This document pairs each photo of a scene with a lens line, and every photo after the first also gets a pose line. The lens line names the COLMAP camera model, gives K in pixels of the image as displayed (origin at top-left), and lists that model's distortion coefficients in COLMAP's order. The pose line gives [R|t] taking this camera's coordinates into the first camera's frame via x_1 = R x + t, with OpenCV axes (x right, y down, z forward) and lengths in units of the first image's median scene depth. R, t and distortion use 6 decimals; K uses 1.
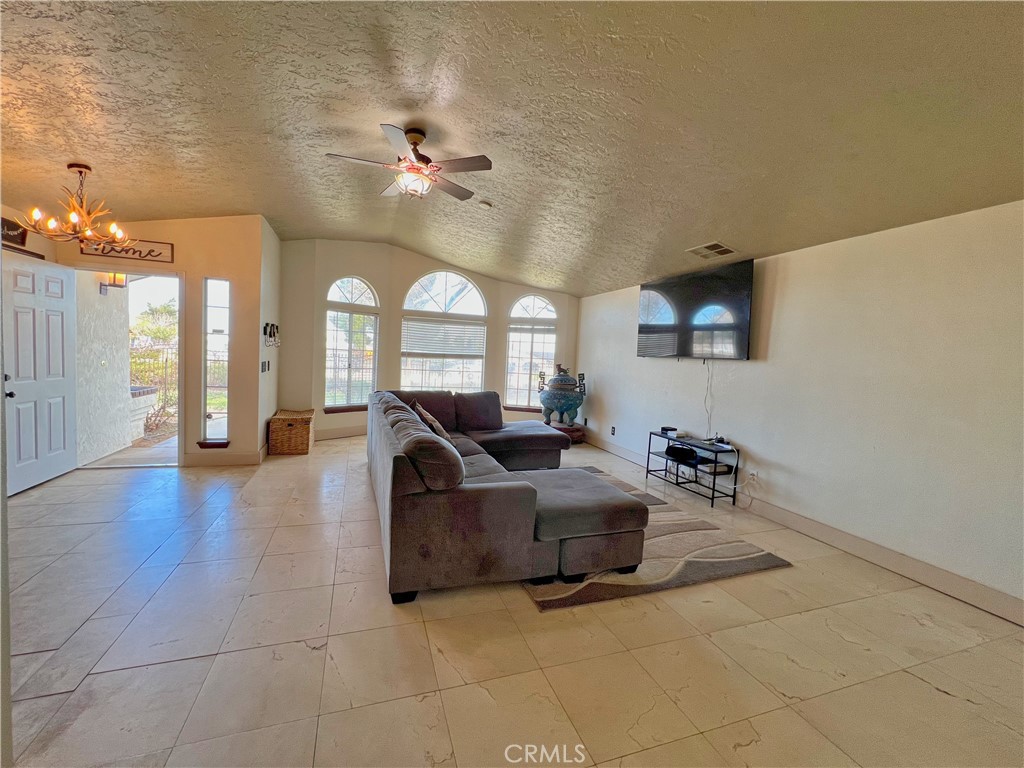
lens RADIAL K [[406.4, 0, 491.6], [0, 406.4, 381.7], [0, 0, 1]] dist [-0.000003, 0.000052]
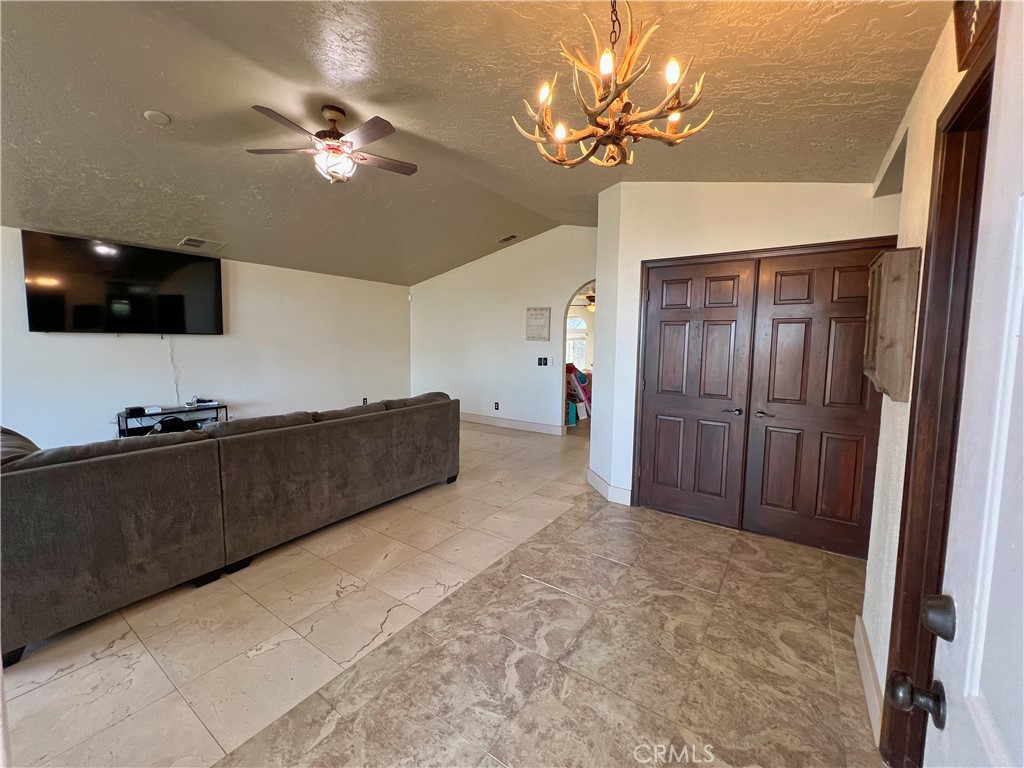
lens RADIAL K [[409.3, 0, 512.0], [0, 409.3, 384.0], [0, 0, 1]] dist [-0.001704, 0.000125]
pose [[-0.605233, -0.136487, 0.784260, -0.972856], [0.011361, 0.983610, 0.179948, -0.118878], [-0.795967, 0.117821, -0.593763, 1.004547]]
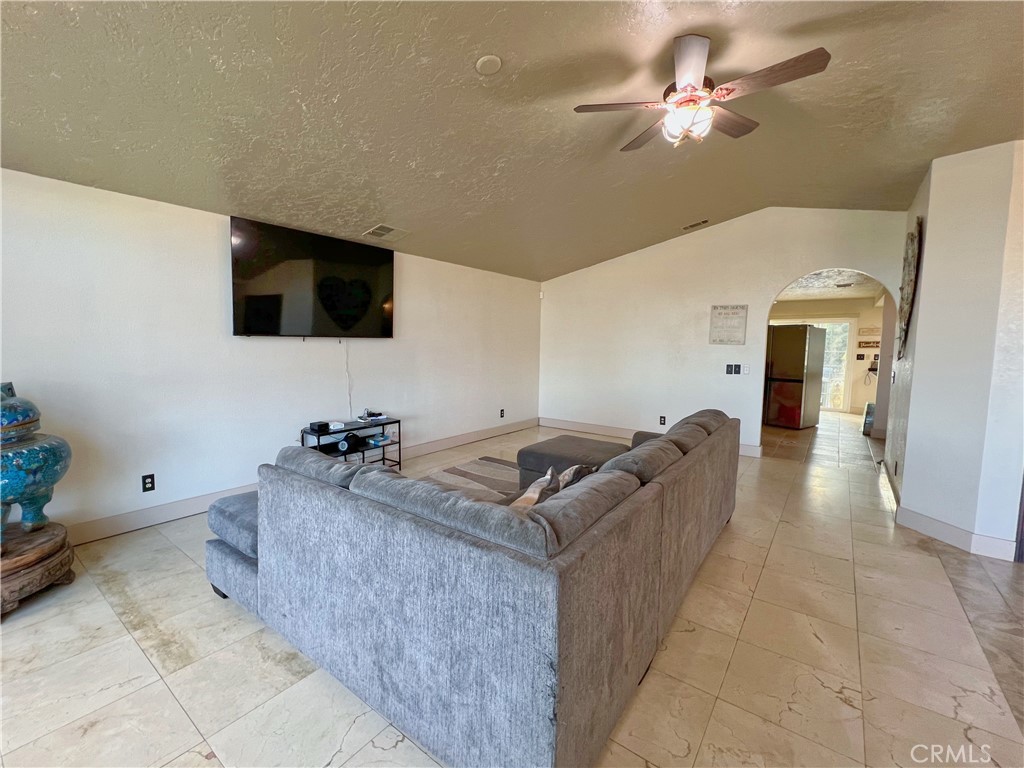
lens RADIAL K [[436.9, 0, 498.6], [0, 436.9, 386.6], [0, 0, 1]] dist [-0.001591, -0.000249]
pose [[-0.560656, -0.136434, 0.816731, -0.547223], [0.015735, 0.984399, 0.175244, -0.124139], [-0.827899, 0.111103, -0.549763, 1.375944]]
